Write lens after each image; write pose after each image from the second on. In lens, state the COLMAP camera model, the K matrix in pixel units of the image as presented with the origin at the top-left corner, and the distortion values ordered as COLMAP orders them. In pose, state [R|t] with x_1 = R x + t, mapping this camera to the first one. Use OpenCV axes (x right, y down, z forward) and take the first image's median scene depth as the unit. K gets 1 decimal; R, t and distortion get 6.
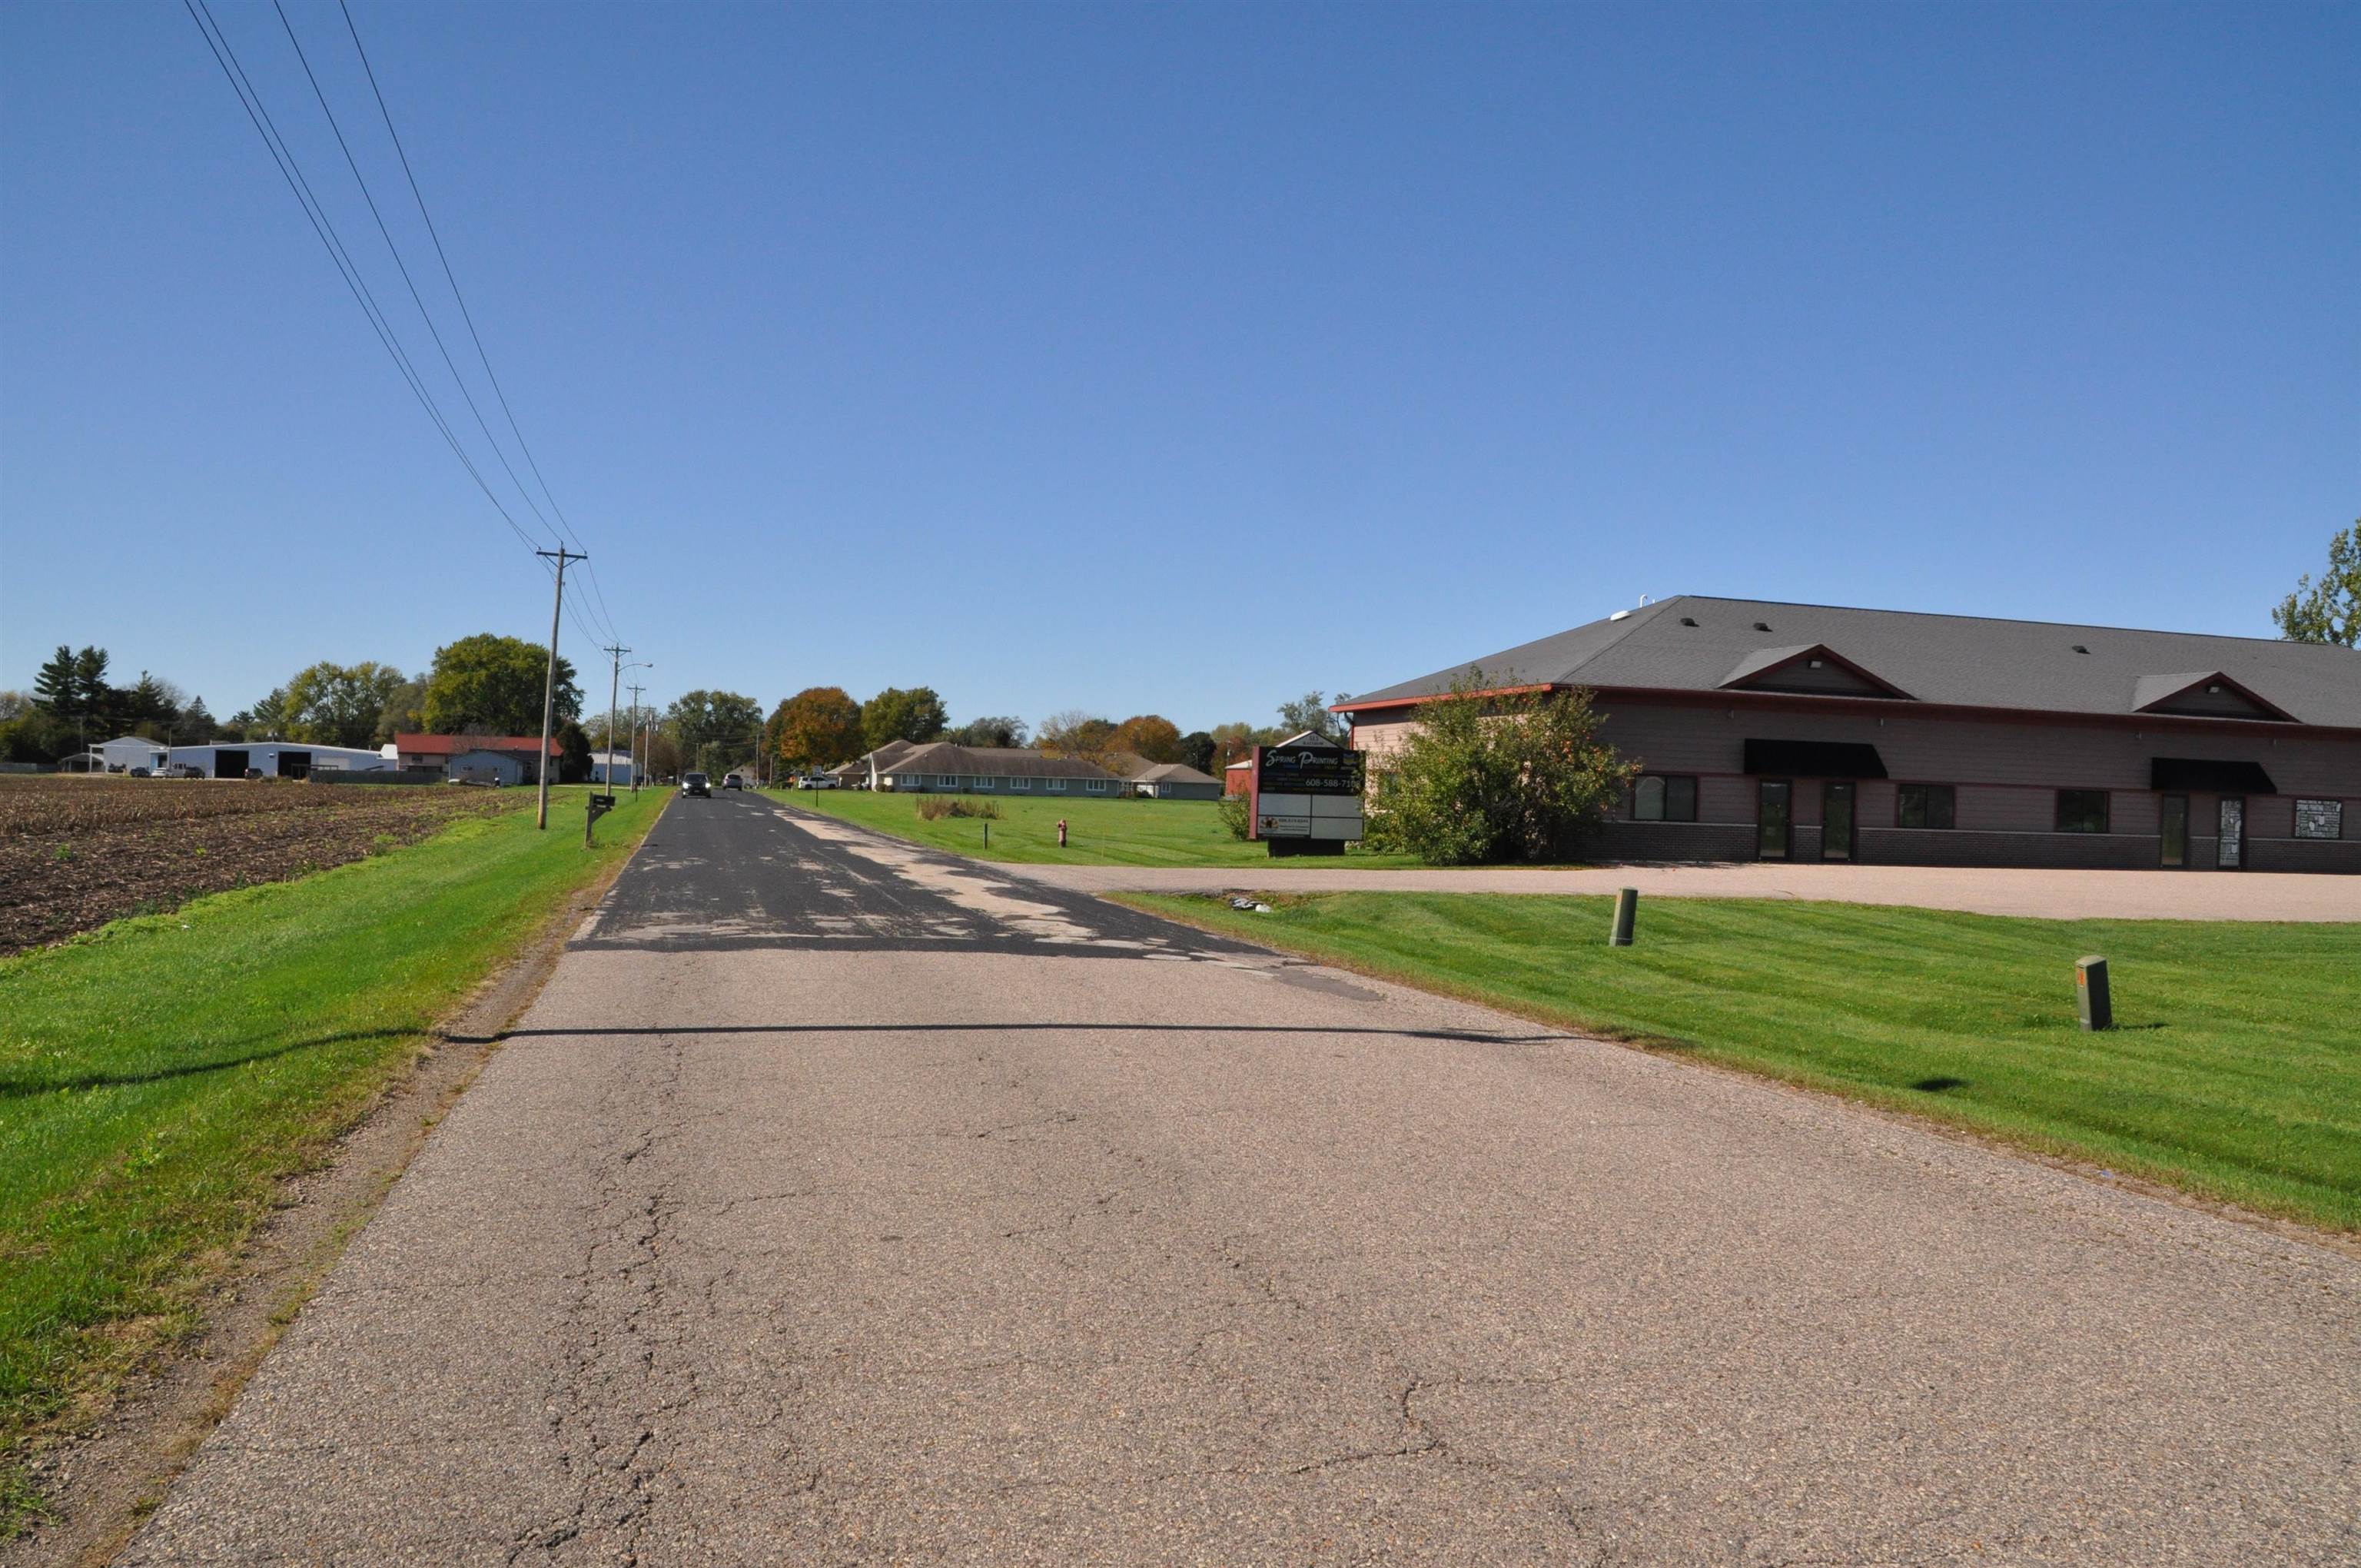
lens RADIAL K [[1802.7, 0, 1165.1], [0, 1802.7, 780.1], [0, 0, 1]] dist [-0.016952, 0.029085]
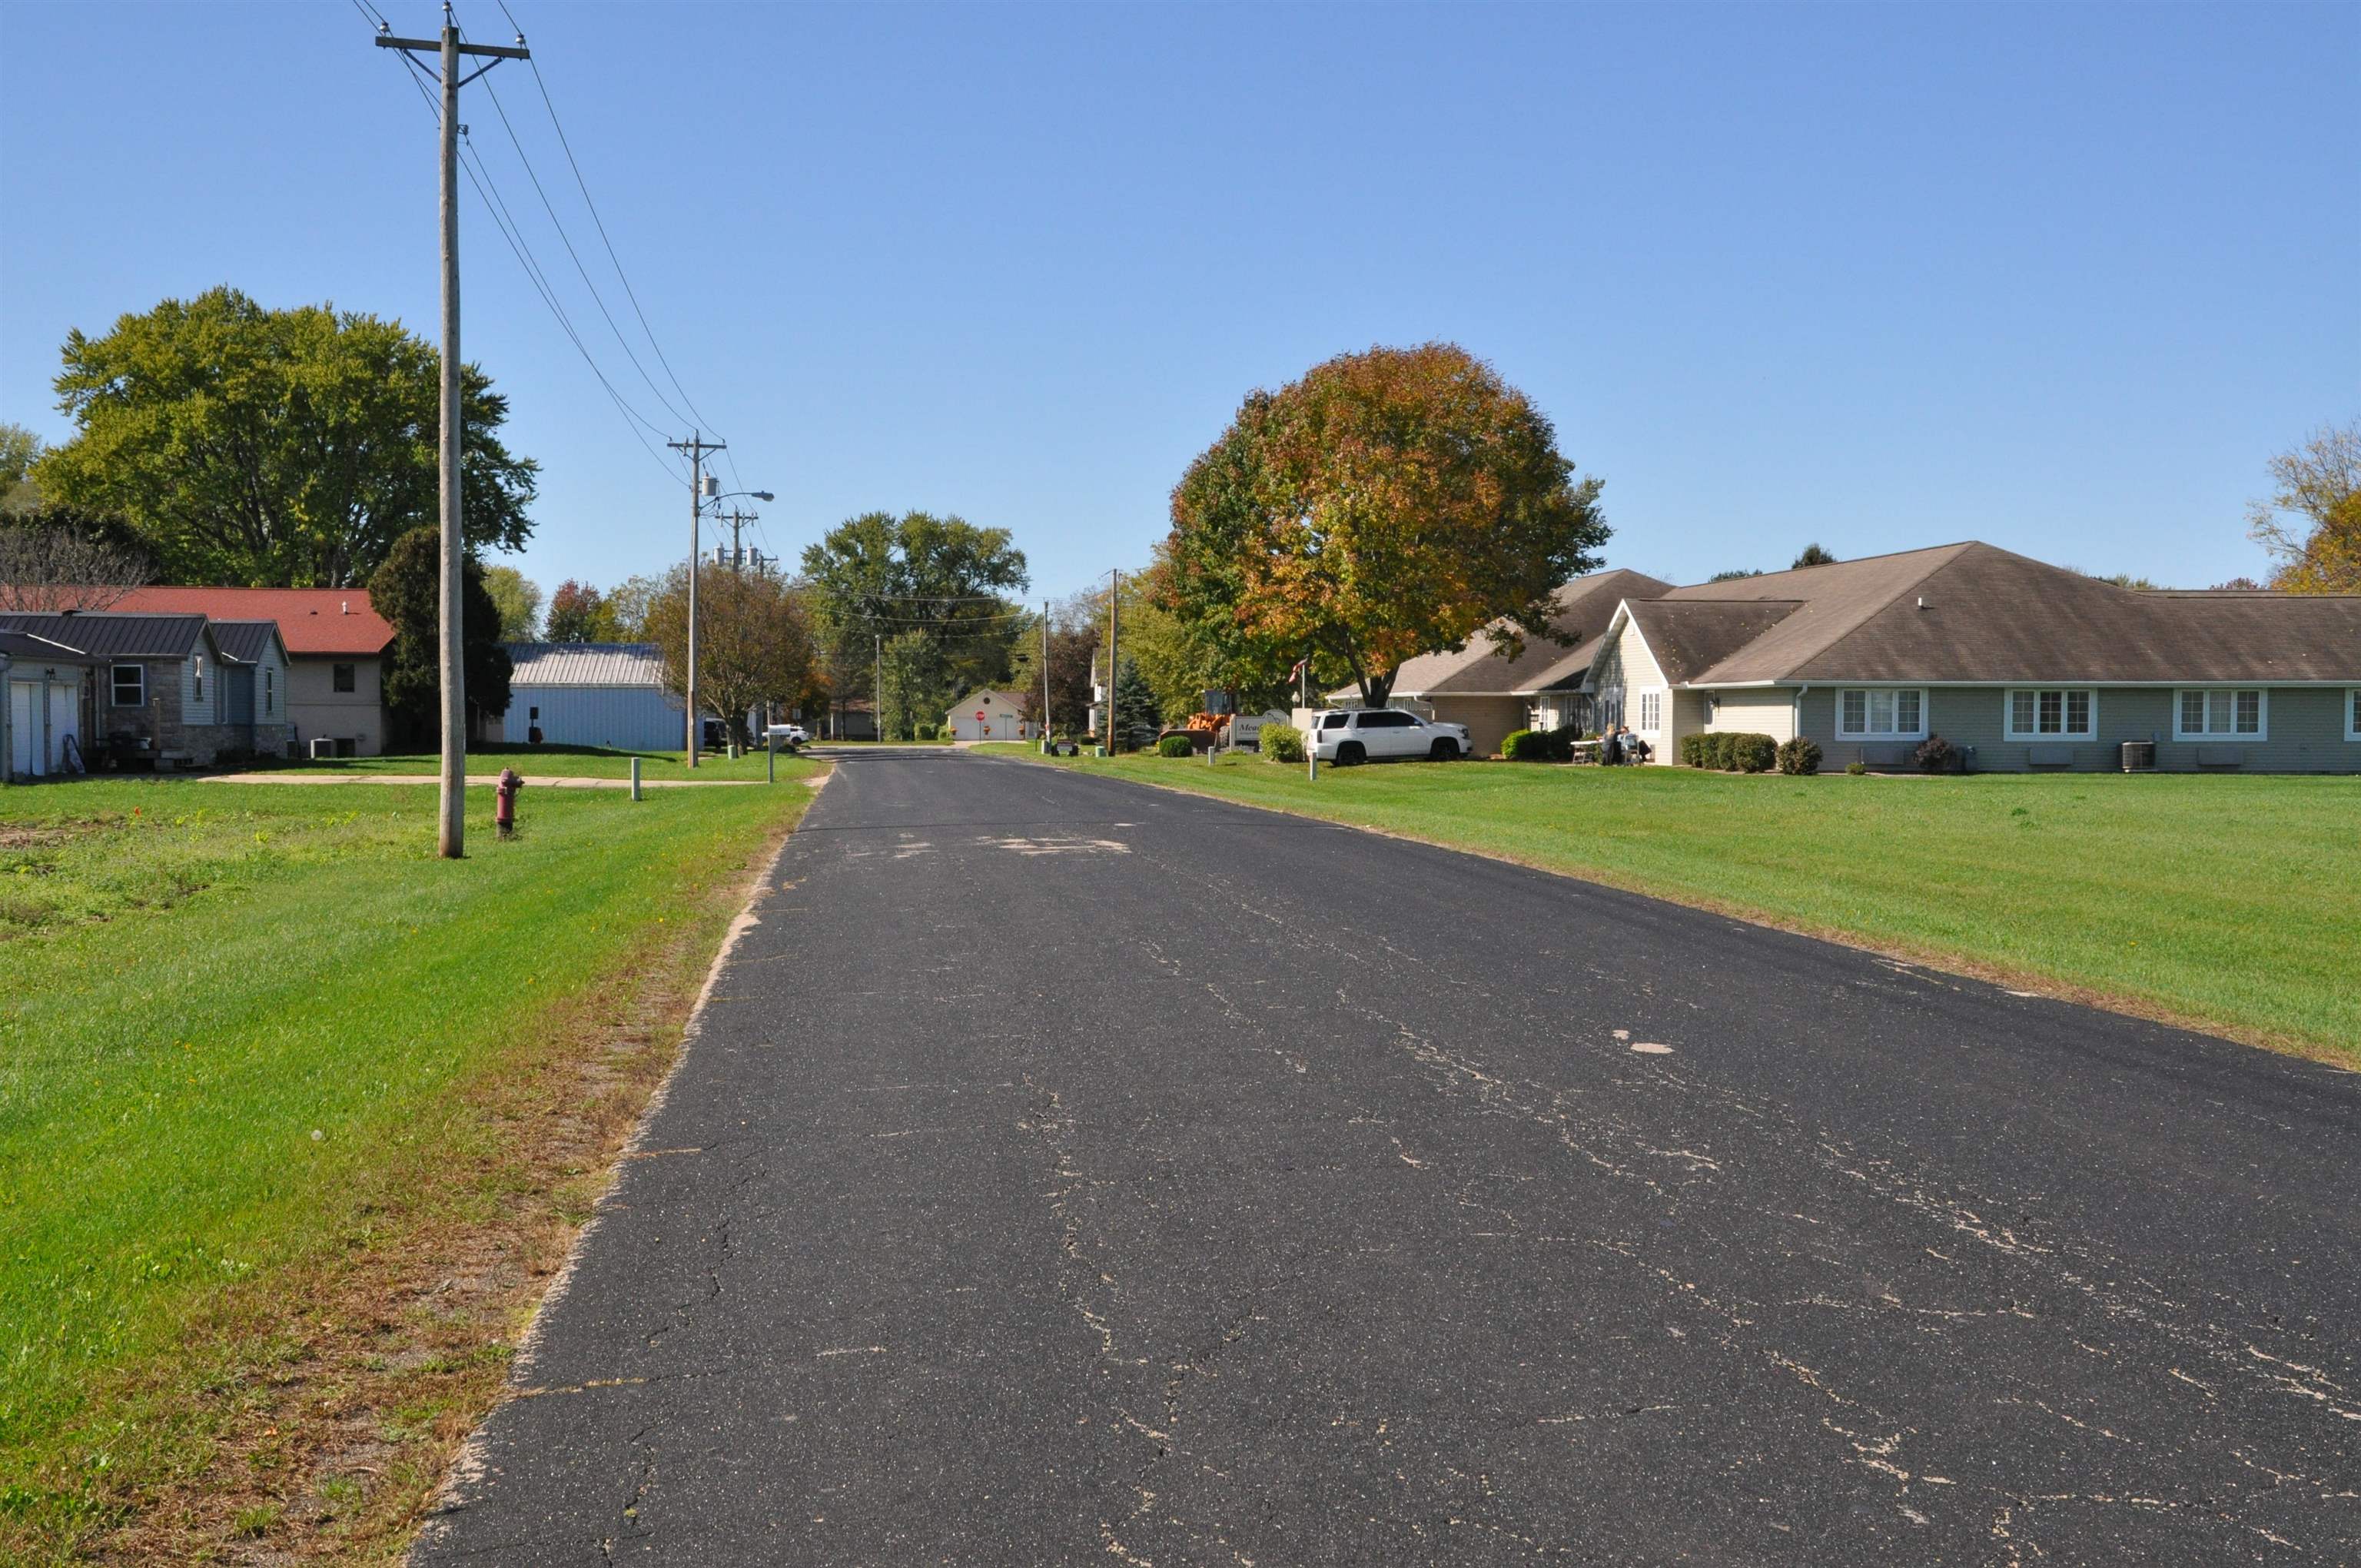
lens RADIAL K [[3045.2, 0, 1189.7], [0, 3045.2, 778.4], [0, 0, 1]] dist [0.275308, 0.000000]
pose [[0.988911, -0.021842, -0.146898, -0.126914], [0.024992, 0.999495, 0.019632, -0.001267], [0.146395, -0.023086, 0.988957, 0.468745]]
